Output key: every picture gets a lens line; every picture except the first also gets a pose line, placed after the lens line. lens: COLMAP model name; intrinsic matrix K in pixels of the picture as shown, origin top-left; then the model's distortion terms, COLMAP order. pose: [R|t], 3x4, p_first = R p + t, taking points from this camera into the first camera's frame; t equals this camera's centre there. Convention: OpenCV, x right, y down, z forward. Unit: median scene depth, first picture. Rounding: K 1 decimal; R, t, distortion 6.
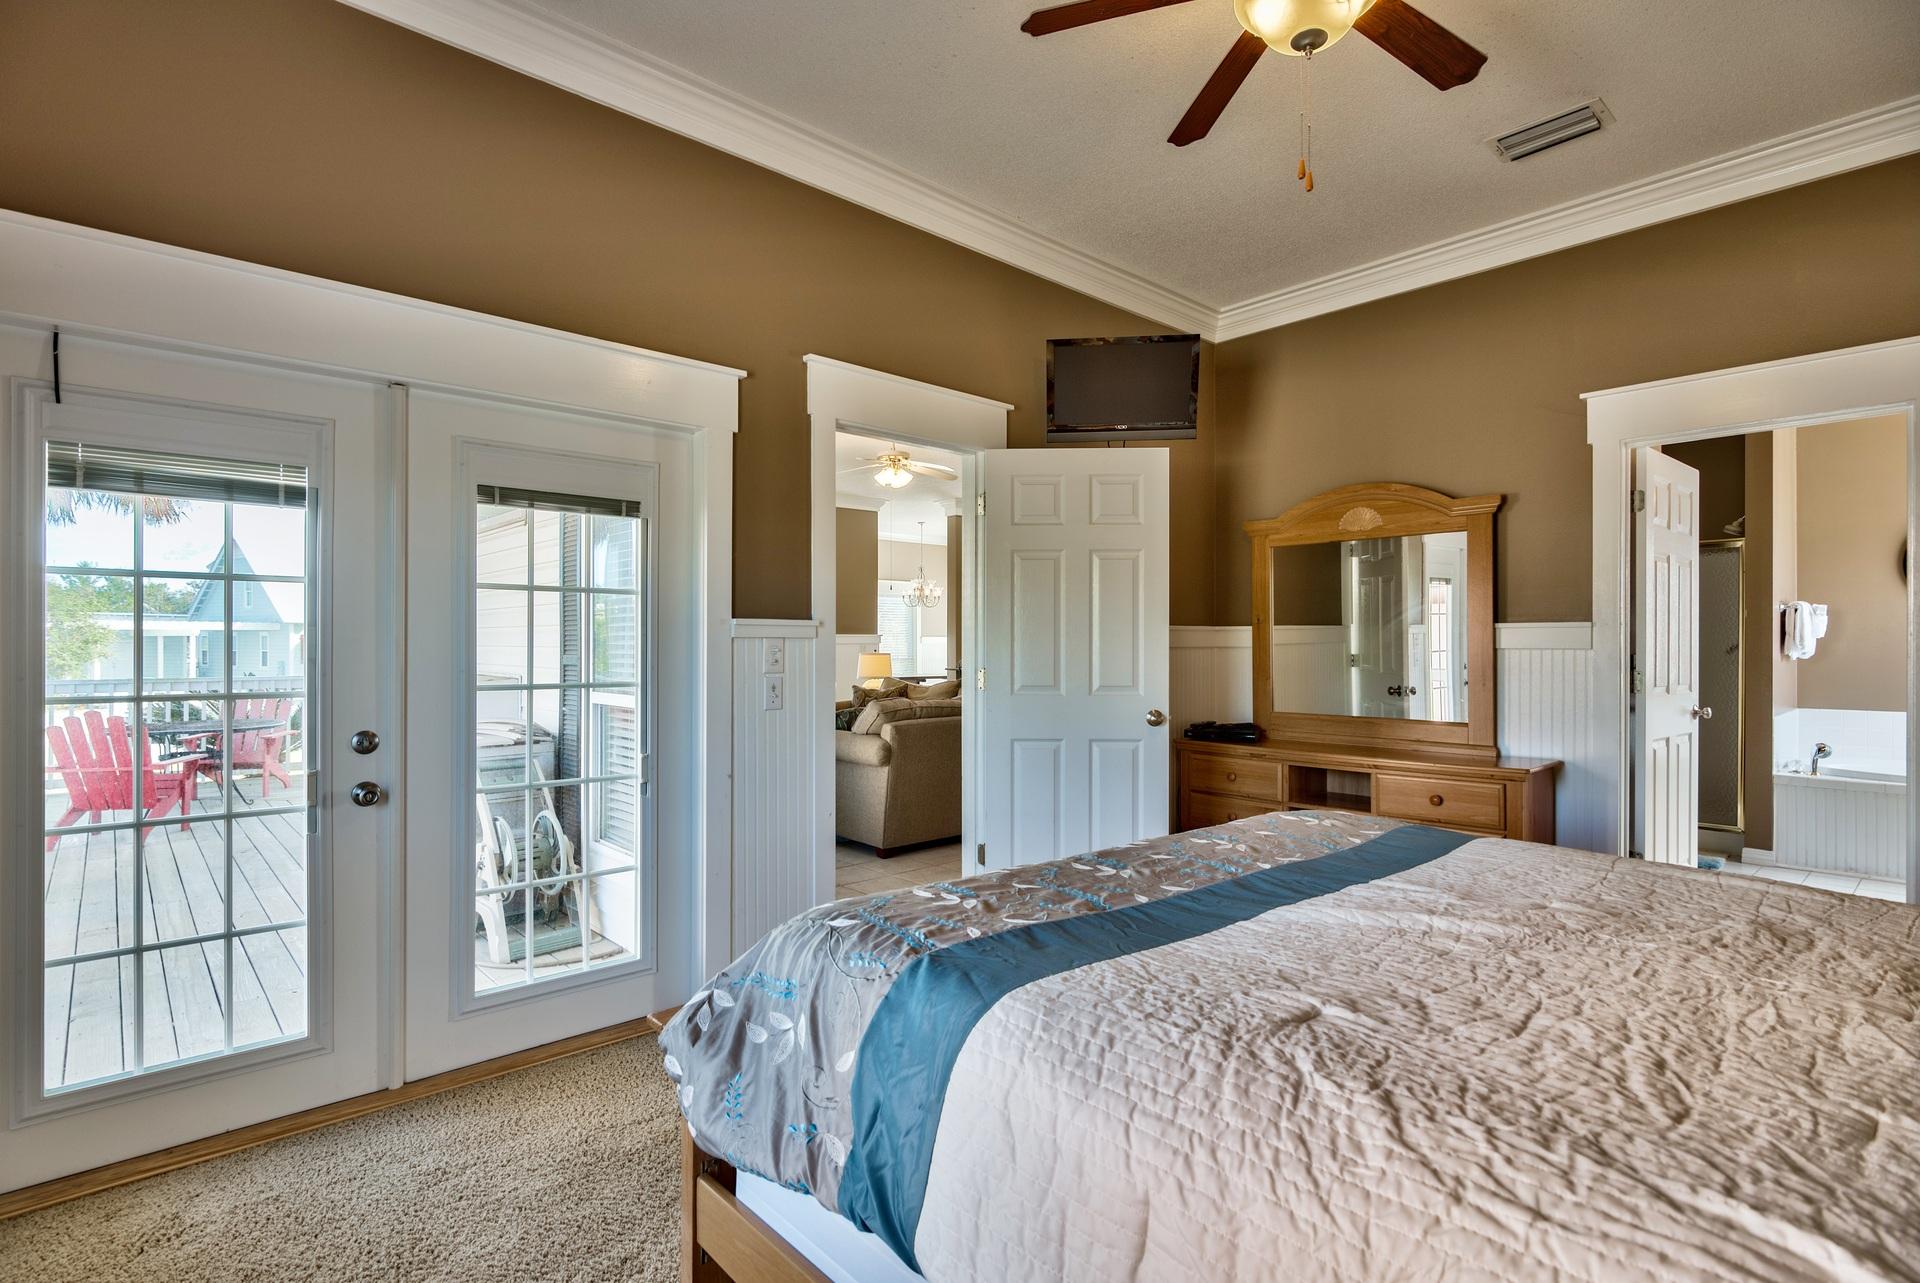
lens RADIAL K [[947.9, 0, 960.0], [0, 947.9, 641.5], [0, 0, 1]] dist [0.000006, 0.000802]
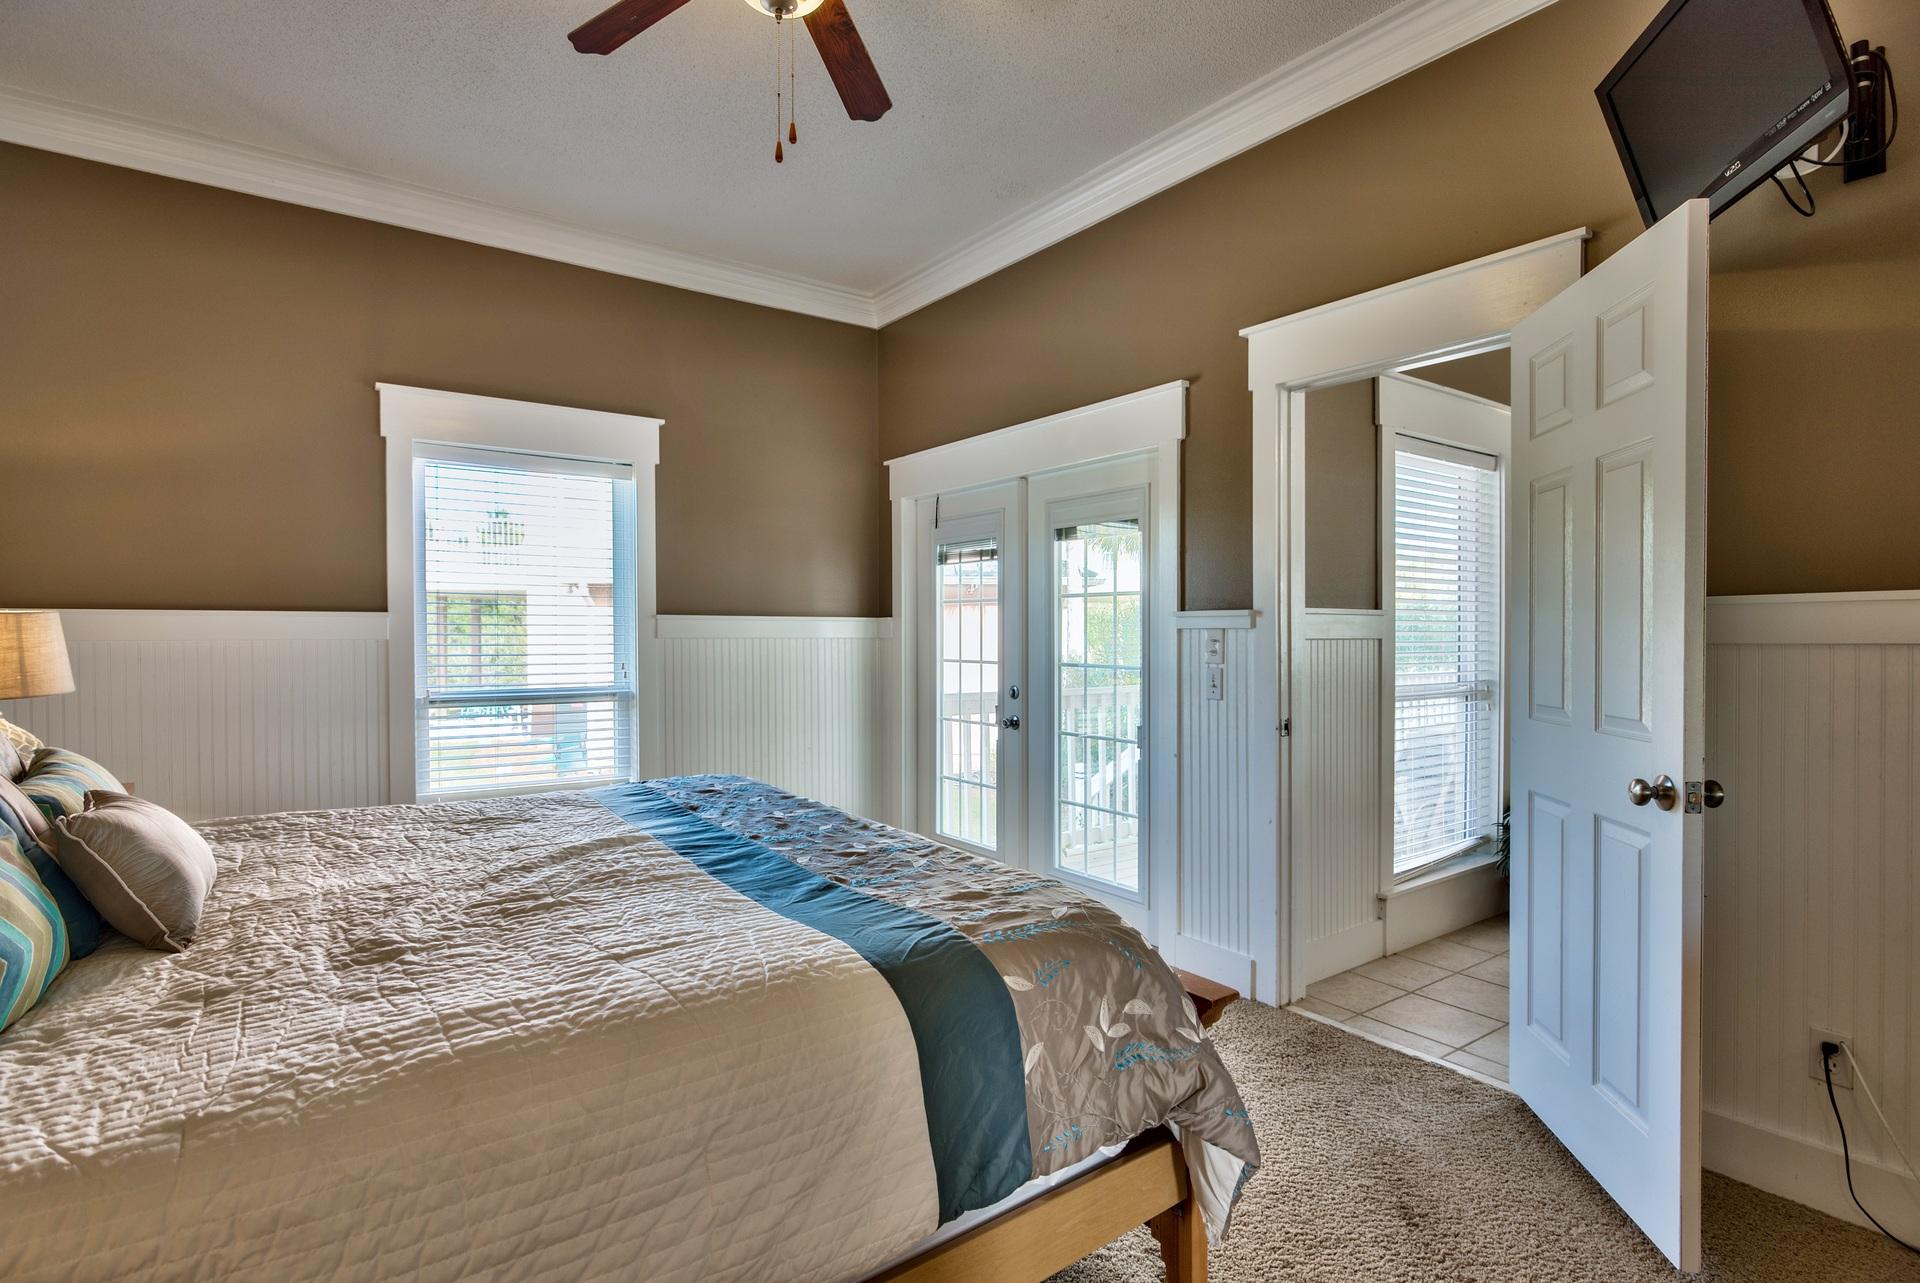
lens RADIAL K [[947.9, 0, 960.0], [0, 947.9, 641.5], [0, 0, 1]] dist [0.000006, 0.000802]
pose [[-0.095816, 0.006345, -0.995379, 0.872356], [0.004447, 0.999972, 0.005946, 0.002724], [0.995389, -0.003856, -0.095842, 0.862373]]
